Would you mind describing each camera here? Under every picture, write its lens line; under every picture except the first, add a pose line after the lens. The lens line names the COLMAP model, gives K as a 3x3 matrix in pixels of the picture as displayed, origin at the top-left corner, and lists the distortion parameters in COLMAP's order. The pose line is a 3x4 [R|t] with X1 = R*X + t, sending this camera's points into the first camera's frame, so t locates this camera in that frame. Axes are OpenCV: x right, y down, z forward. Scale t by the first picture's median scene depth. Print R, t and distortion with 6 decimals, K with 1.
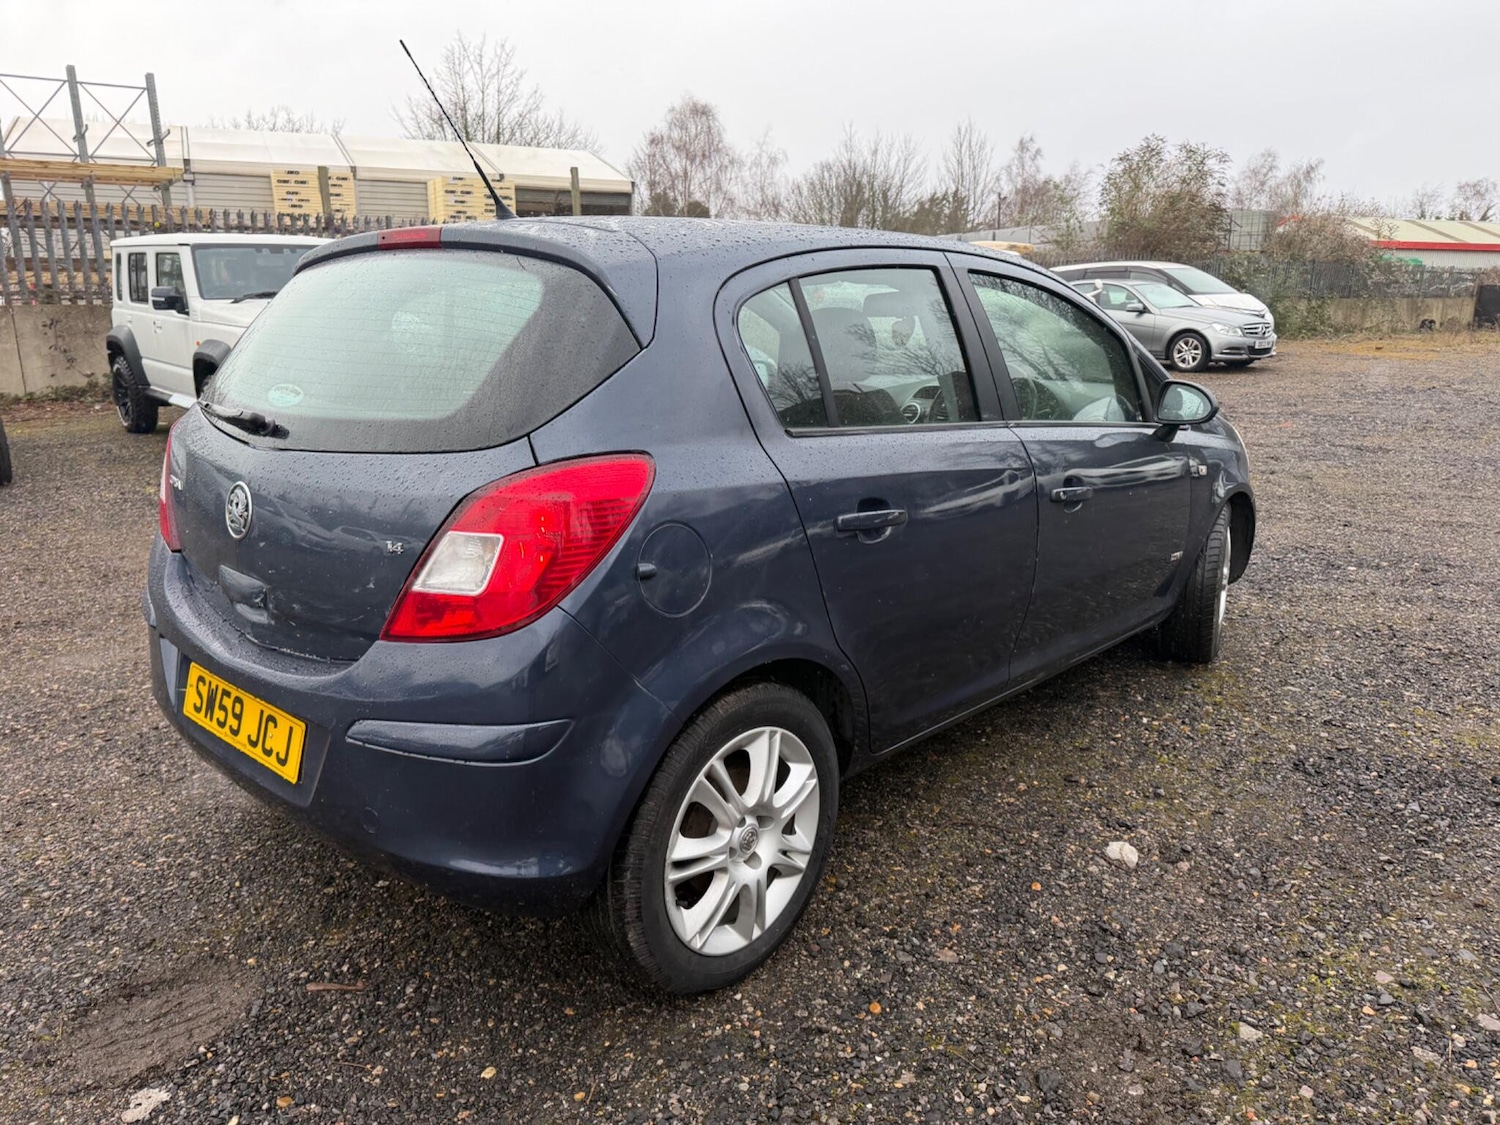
lens RADIAL K [[1064.7, 0, 747.9], [0, 1064.7, 568.0], [0, 0, 1]] dist [-0.000253, -0.006859]
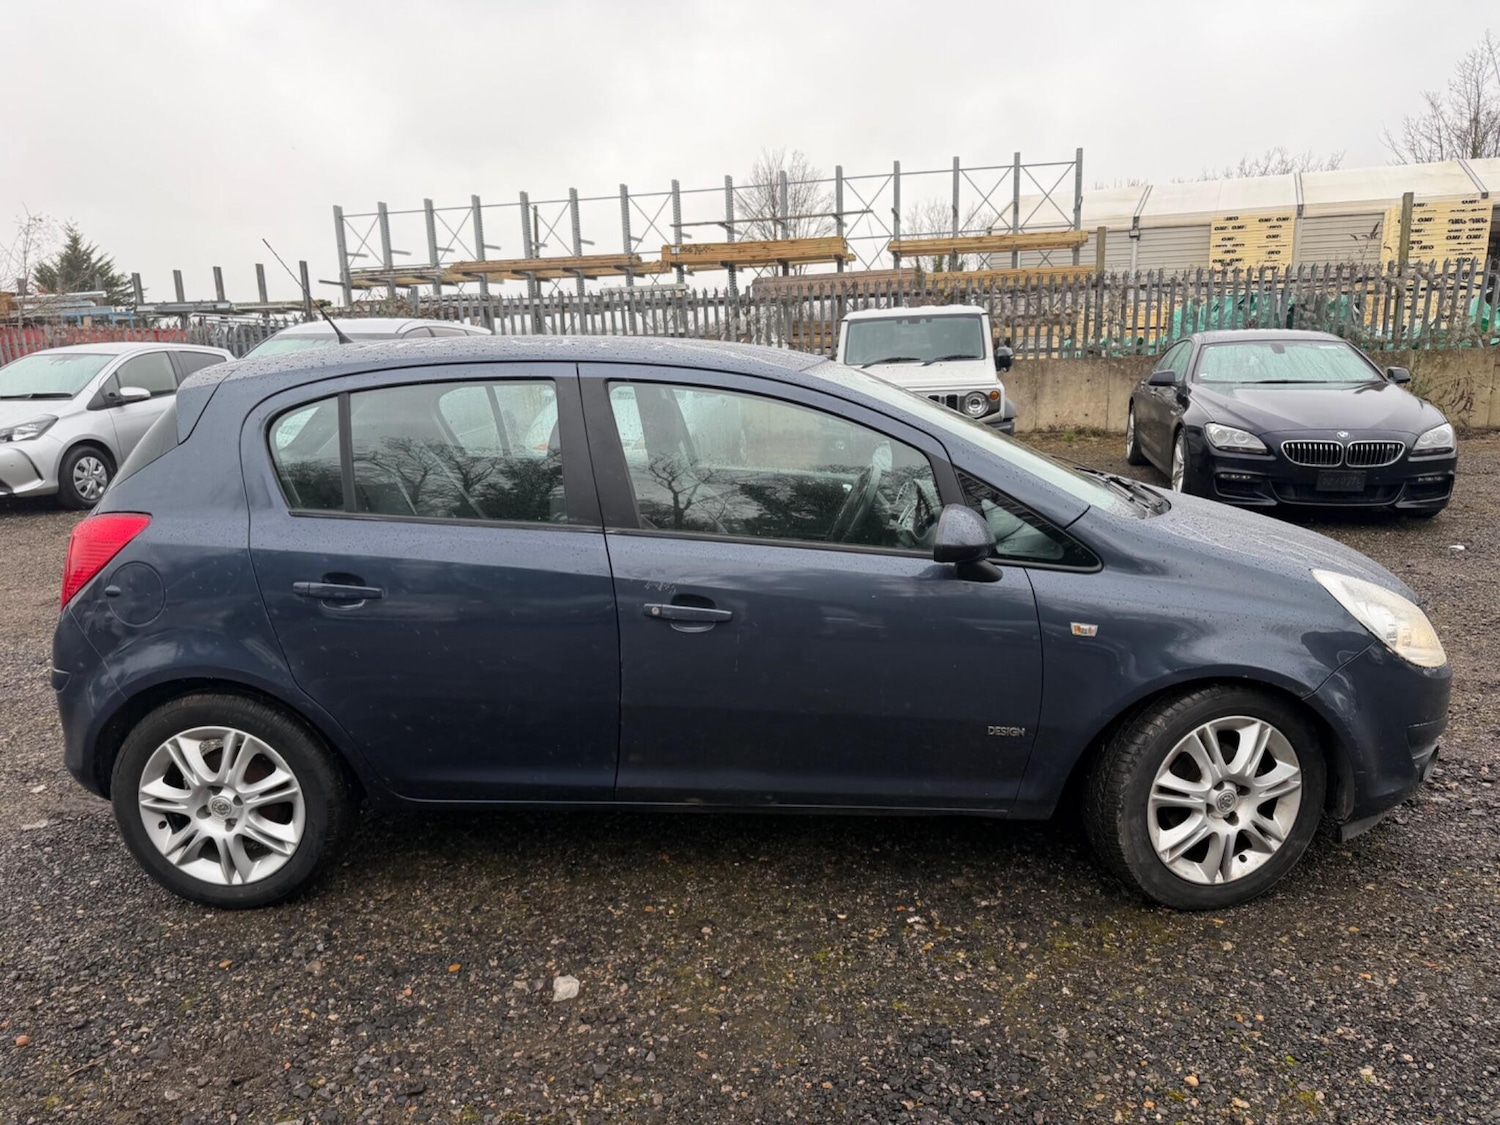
lens RADIAL K [[1064.8, 0, 753.2], [0, 1064.8, 564.8], [0, 0, 1]] dist [0.001267, -0.007925]
pose [[0.631887, 0.138376, -0.762608, 1.240113], [-0.166756, 0.985162, 0.040586, -0.187780], [0.756909, 0.101524, 0.645587, 0.526742]]
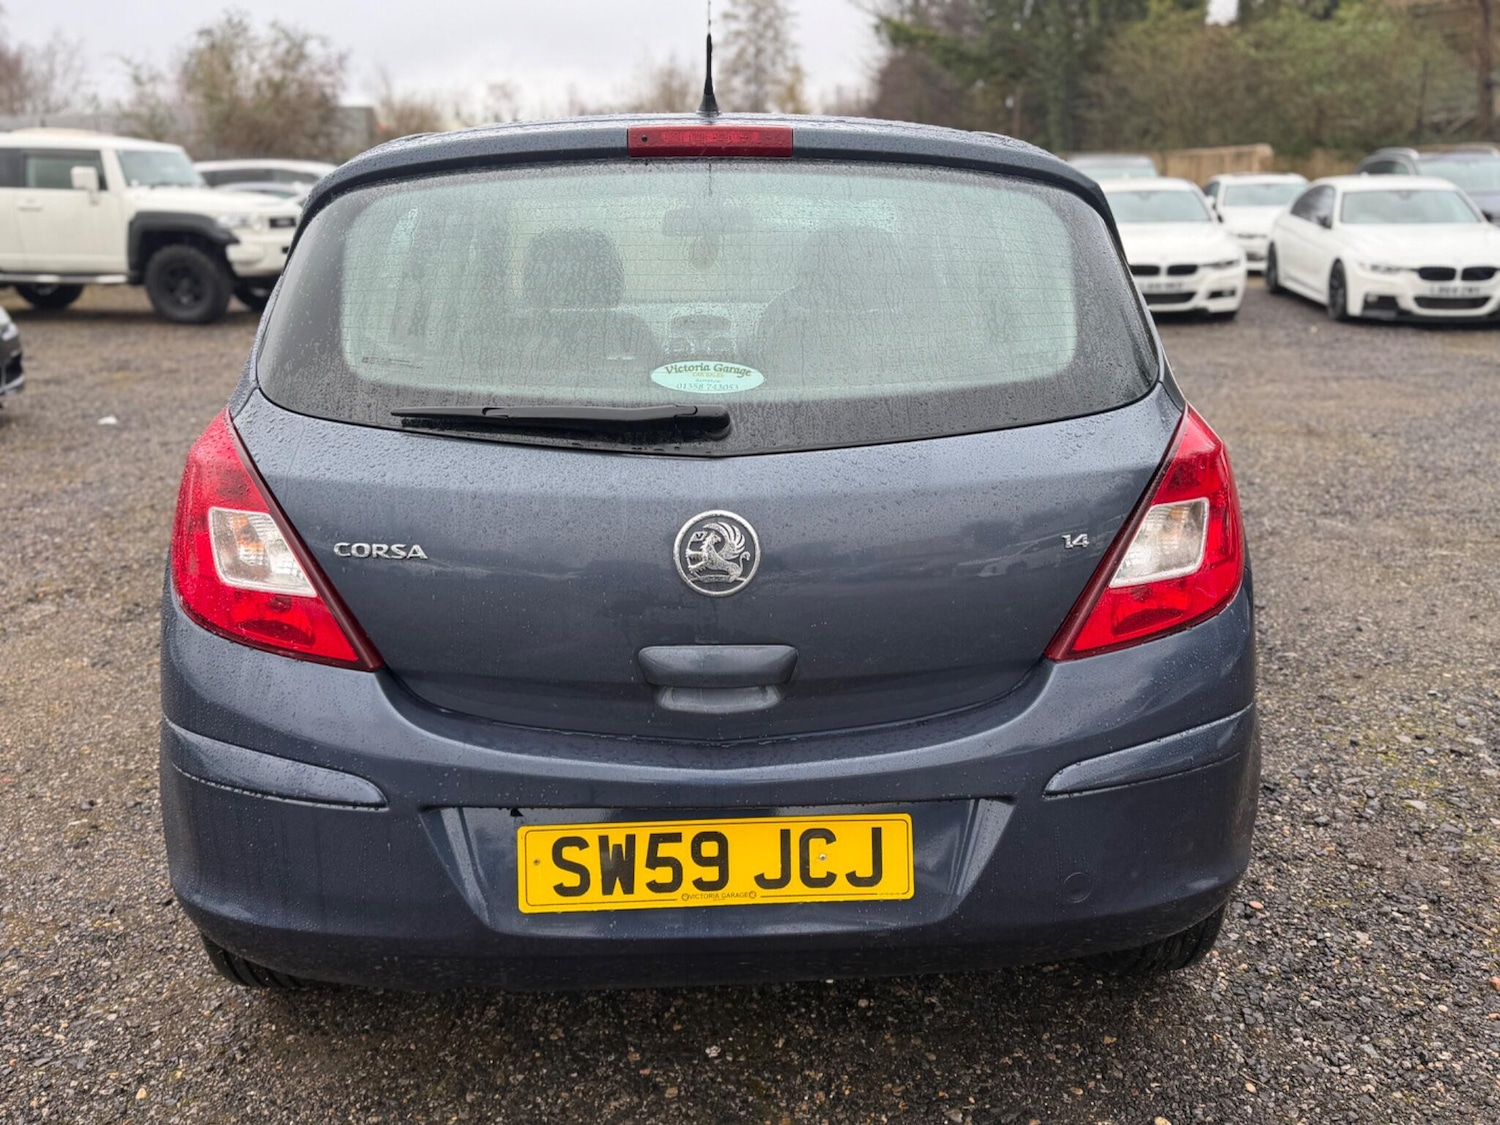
lens RADIAL K [[1271.6, 0, 744.5], [0, 1271.6, 562.2], [0, 0, 1]] dist [0.010755, -0.021864]
pose [[0.711623, -0.196765, 0.674445, -0.848911], [0.180064, 0.978996, 0.095626, -0.098214], [-0.679095, 0.053393, 0.732106, 0.356892]]
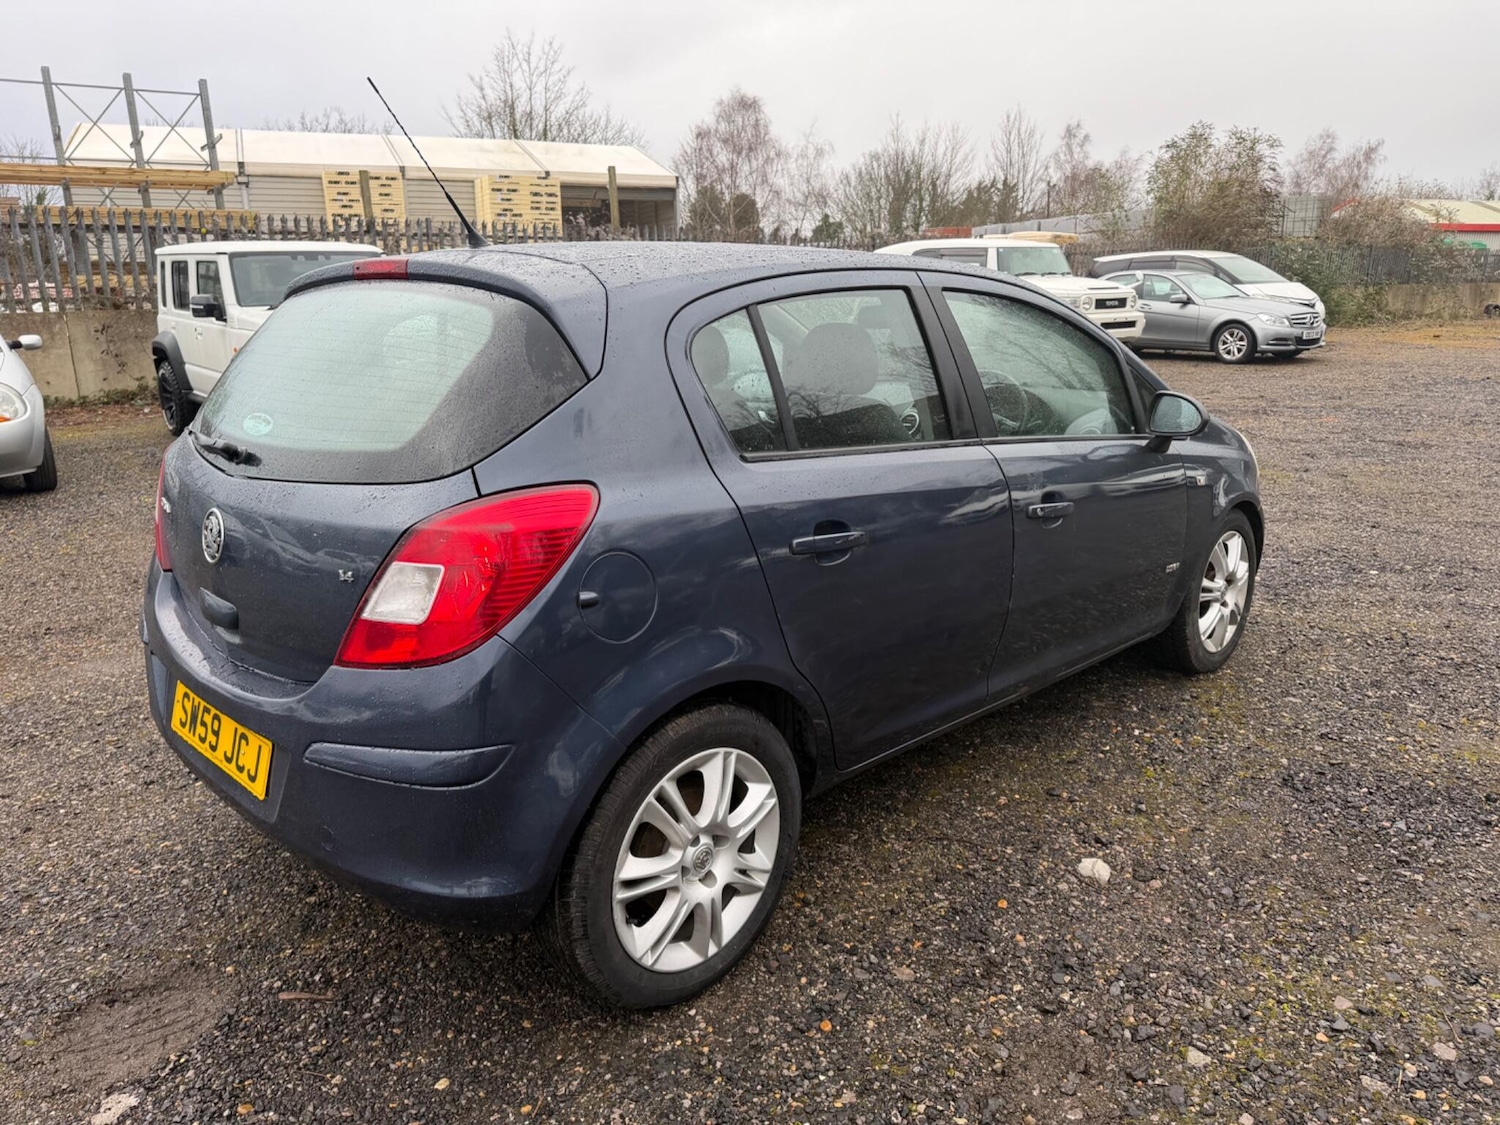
lens RADIAL K [[1064.8, 0, 753.2], [0, 1064.8, 564.8], [0, 0, 1]] dist [0.001267, -0.007925]
pose [[0.999086, -0.001552, -0.042723, 0.080532], [0.001758, 0.999987, 0.004779, -0.026319], [0.042715, -0.004850, 0.999076, -0.012271]]
